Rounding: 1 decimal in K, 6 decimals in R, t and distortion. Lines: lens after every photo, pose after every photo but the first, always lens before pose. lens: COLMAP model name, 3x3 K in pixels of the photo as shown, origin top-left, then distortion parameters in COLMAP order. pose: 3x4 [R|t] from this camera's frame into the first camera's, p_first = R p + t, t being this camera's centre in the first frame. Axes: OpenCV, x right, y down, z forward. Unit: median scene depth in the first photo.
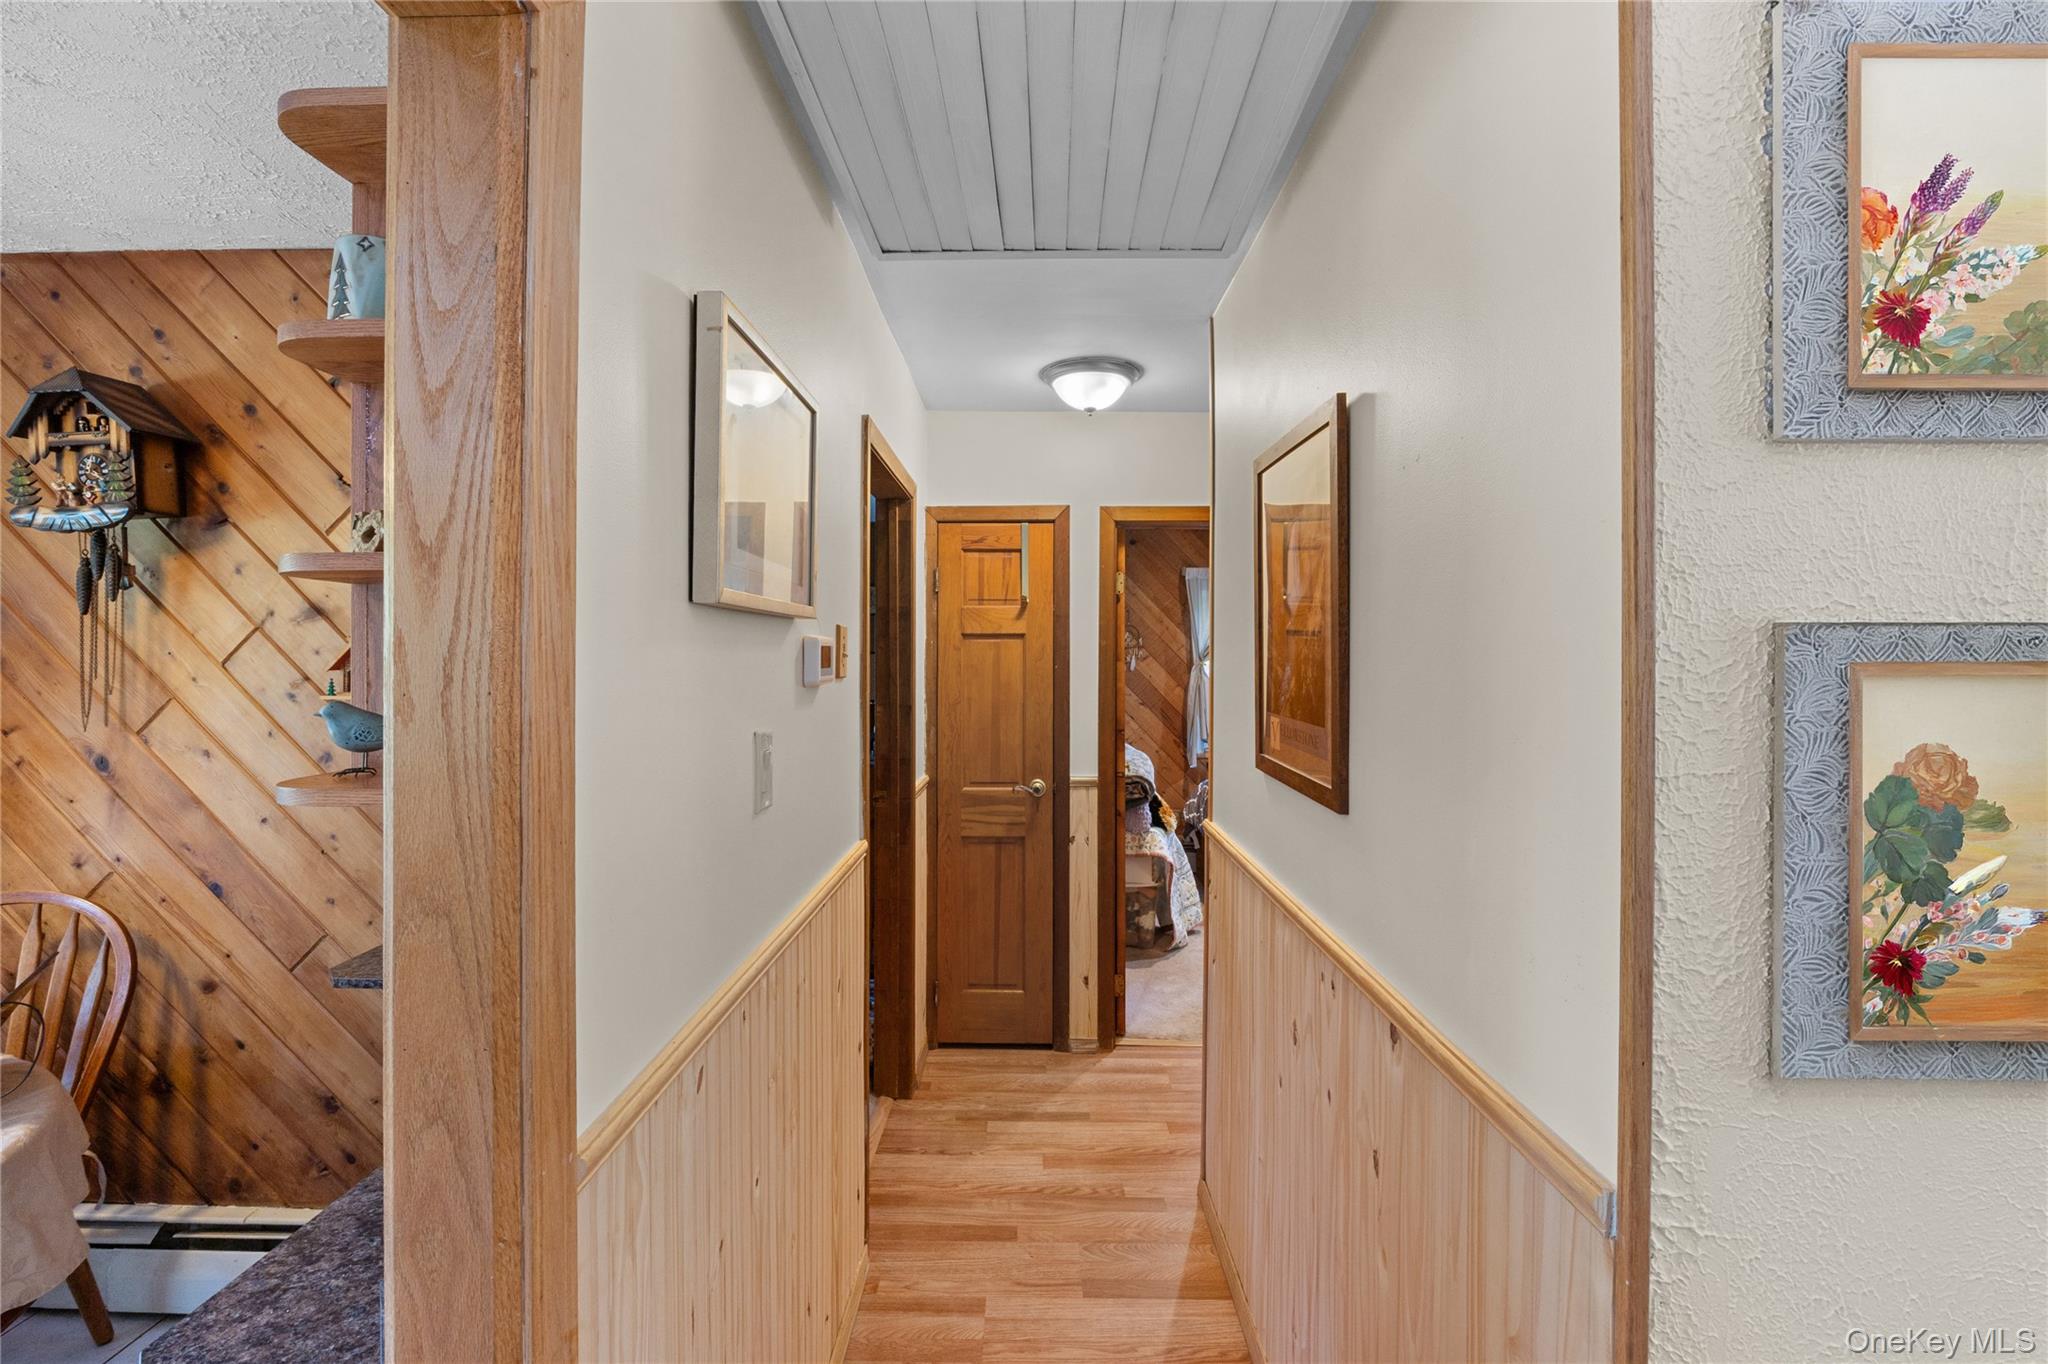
lens RADIAL K [[886.2, 0, 1020.8], [0, 886.2, 671.4], [0, 0, 1]] dist [-0.004099, -0.000440]
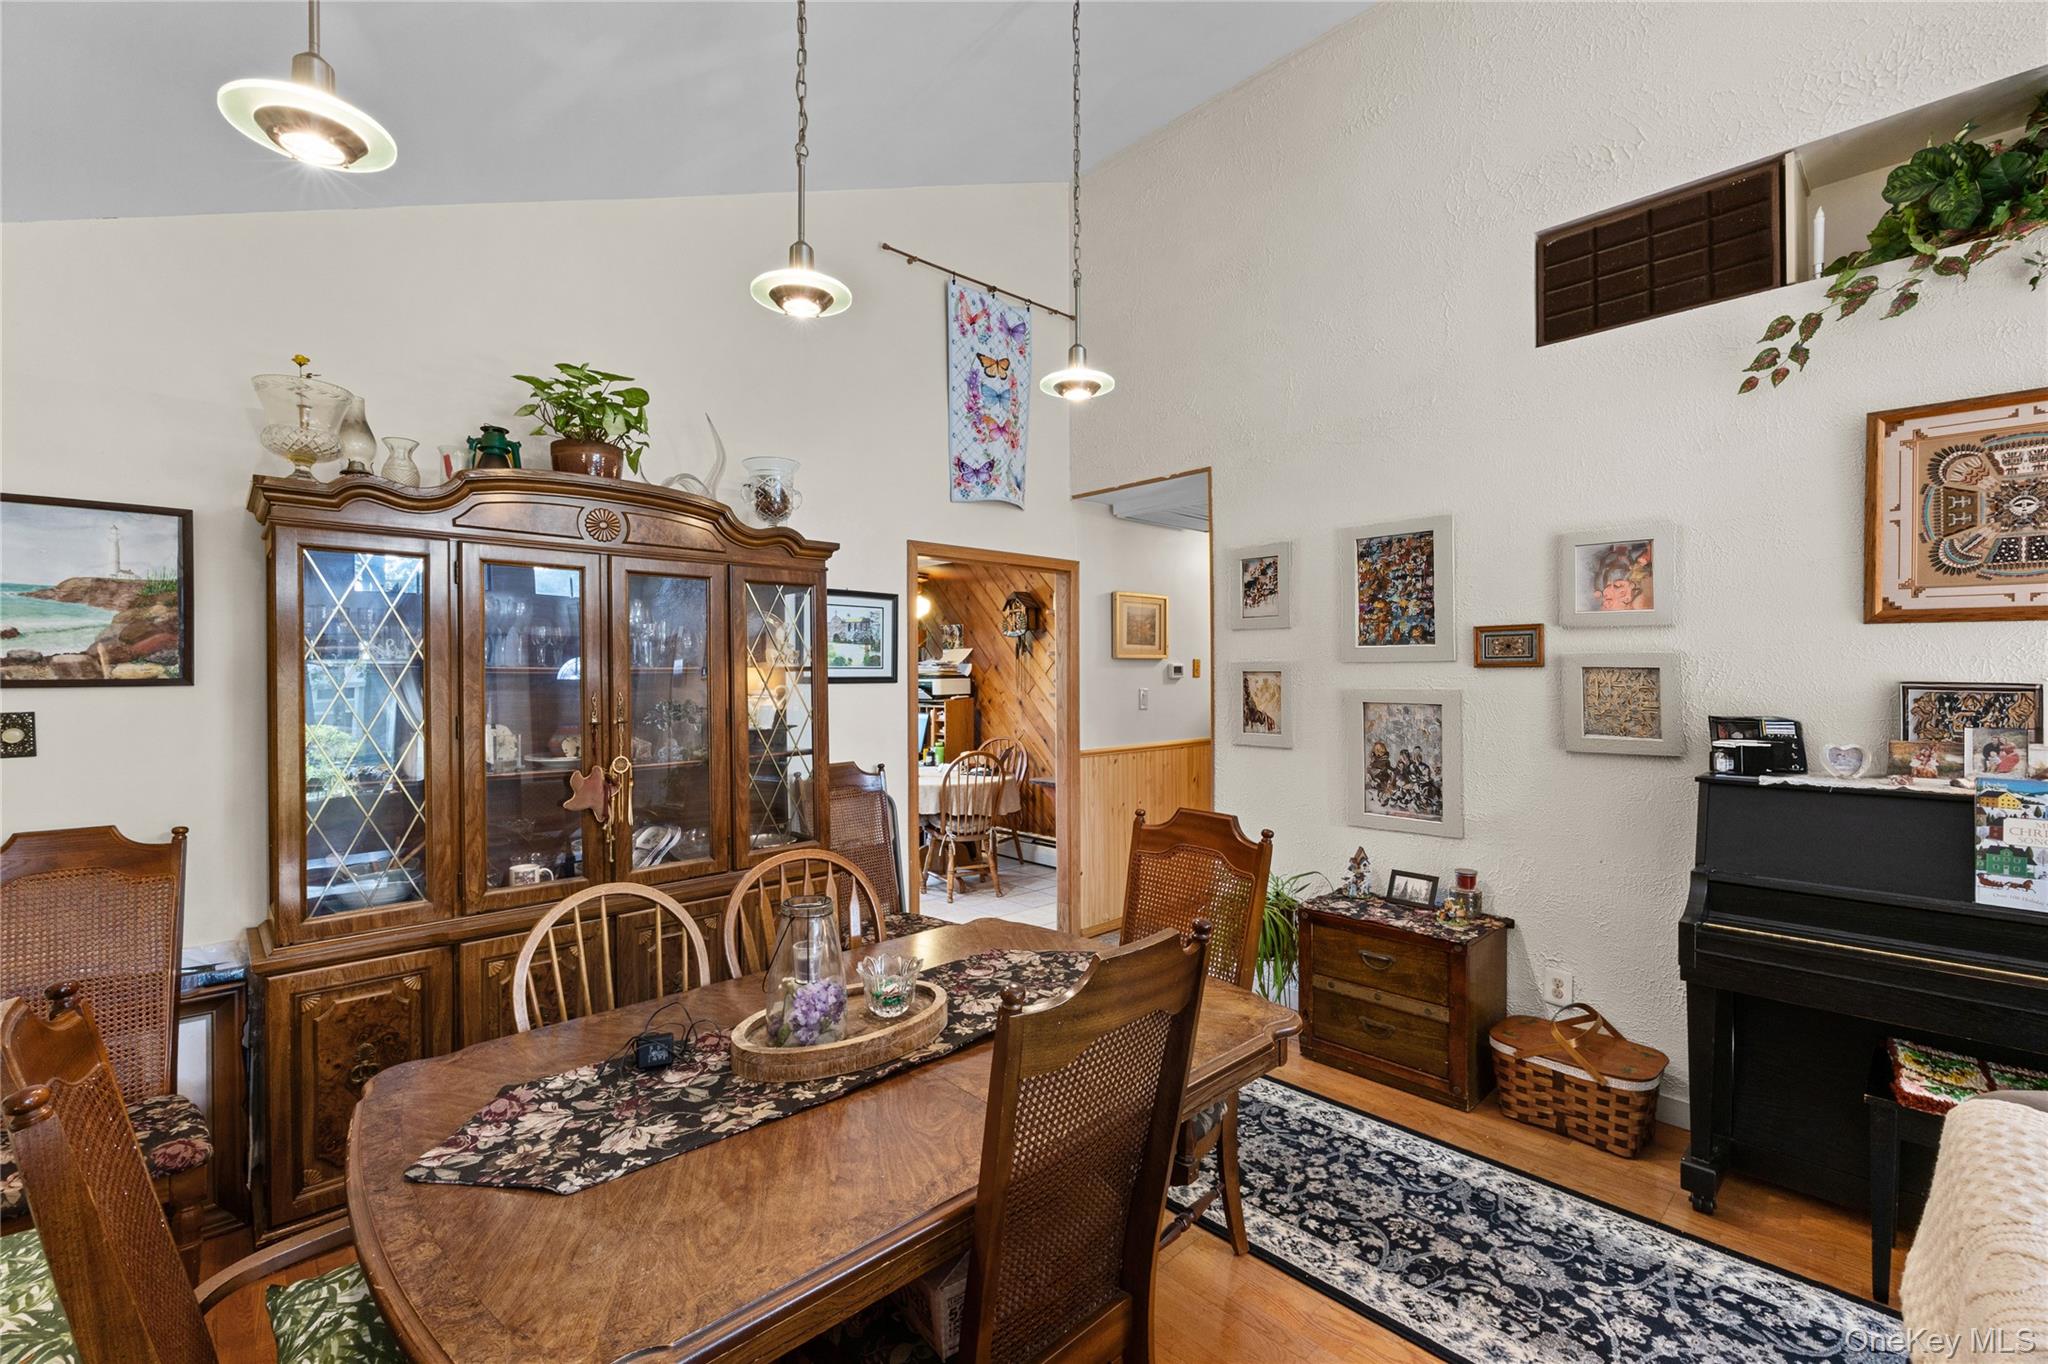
lens RADIAL K [[886.2, 0, 1019.1], [0, 886.2, 680.2], [0, 0, 1]] dist [-0.004099, -0.000440]
pose [[0.703017, -0.005331, -0.711153, 1.419774], [0.009363, 0.999955, 0.001760, 0.012087], [0.711112, -0.007896, 0.703035, -1.441060]]
